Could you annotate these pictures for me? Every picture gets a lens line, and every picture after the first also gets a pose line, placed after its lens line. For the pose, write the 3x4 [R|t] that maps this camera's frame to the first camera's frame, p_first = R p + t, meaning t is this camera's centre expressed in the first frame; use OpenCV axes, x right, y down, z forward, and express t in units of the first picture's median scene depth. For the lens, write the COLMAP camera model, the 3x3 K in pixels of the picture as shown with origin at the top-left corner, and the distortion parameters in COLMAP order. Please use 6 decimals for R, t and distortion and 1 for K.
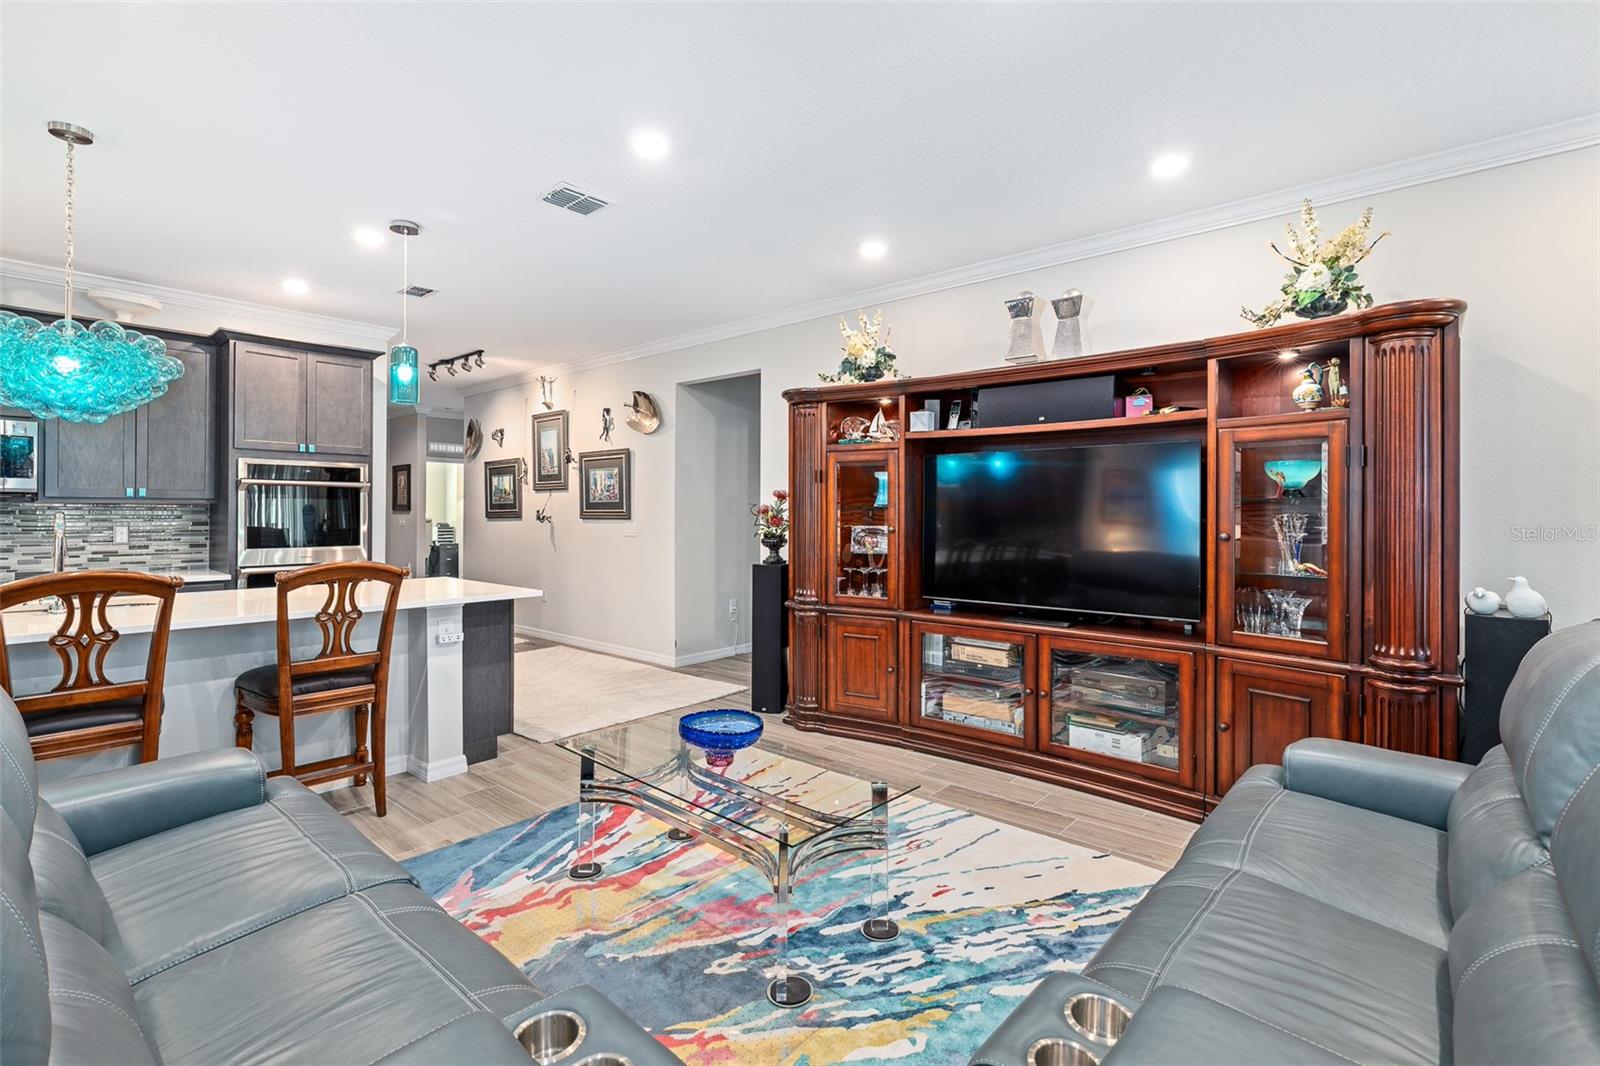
lens RADIAL K [[740.9, 0, 801.2], [0, 740.9, 506.6], [0, 0, 1]] dist [0.001908, 0.000020]
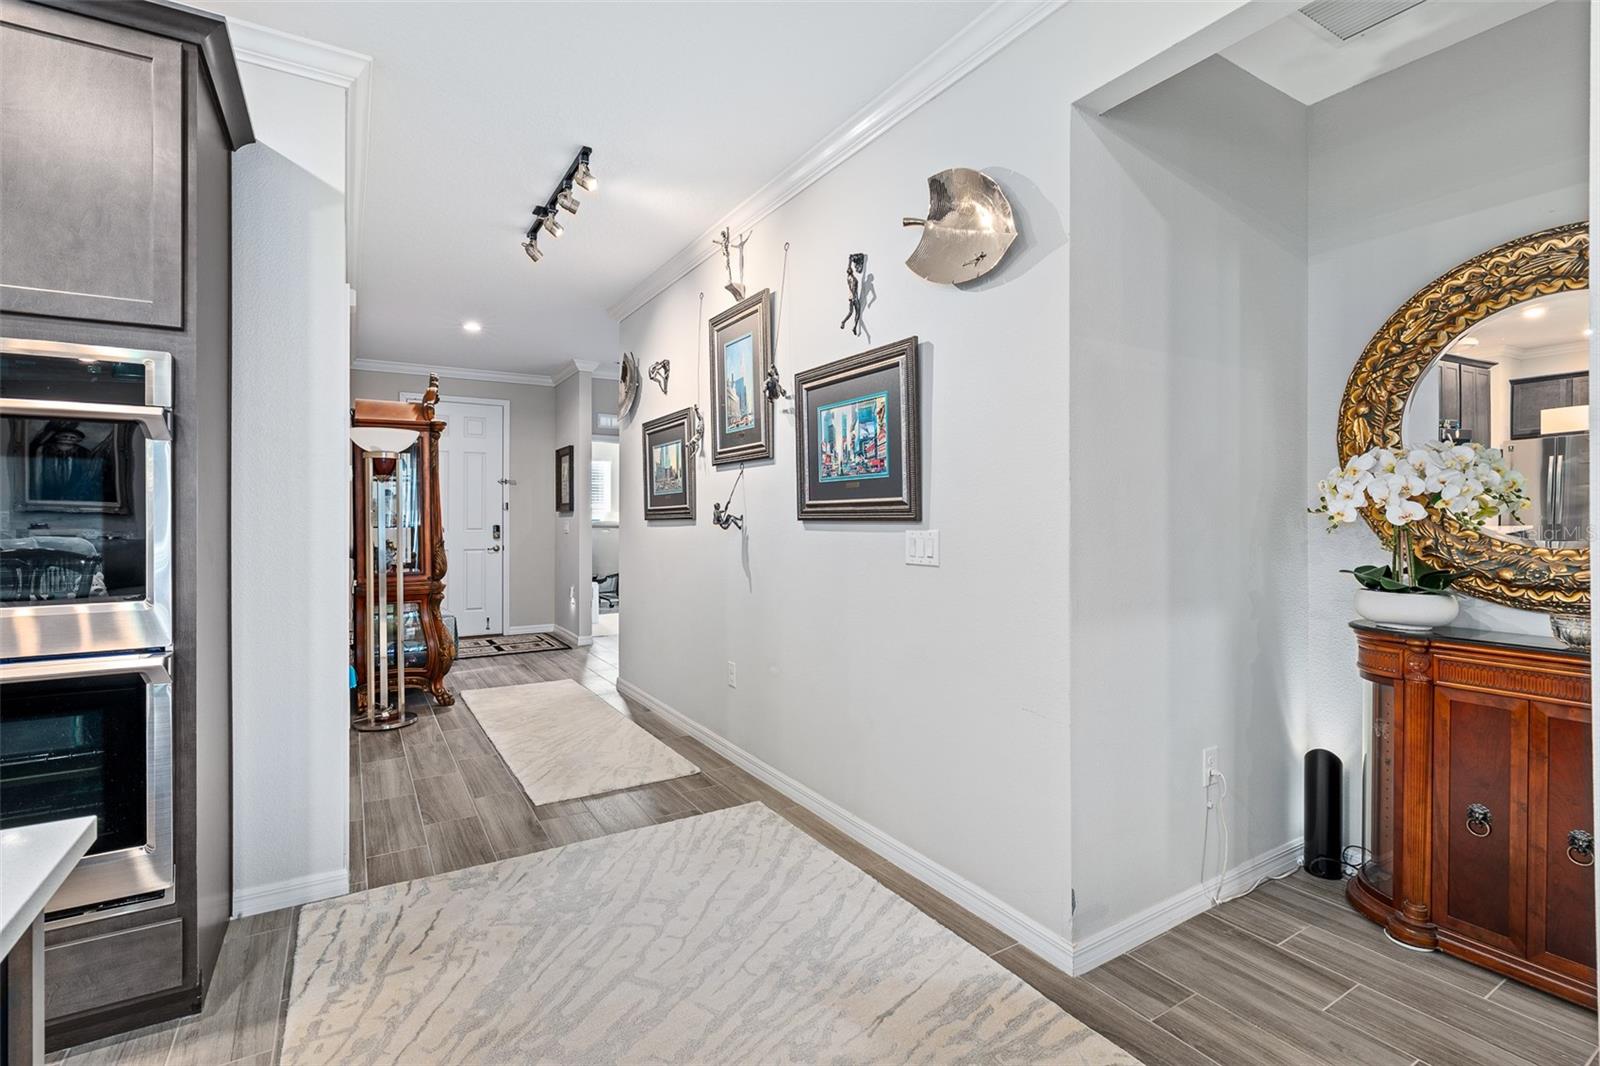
lens RADIAL K [[738.9, 0, 806.2], [0, 738.9, 524.0], [0, 0, 1]] dist [-0.000587, -0.000198]
pose [[0.957104, 0.000133, -0.289743, -0.159517], [0.004883, 0.999850, 0.016587, 0.010633], [0.289702, -0.017291, 0.956961, 0.557210]]
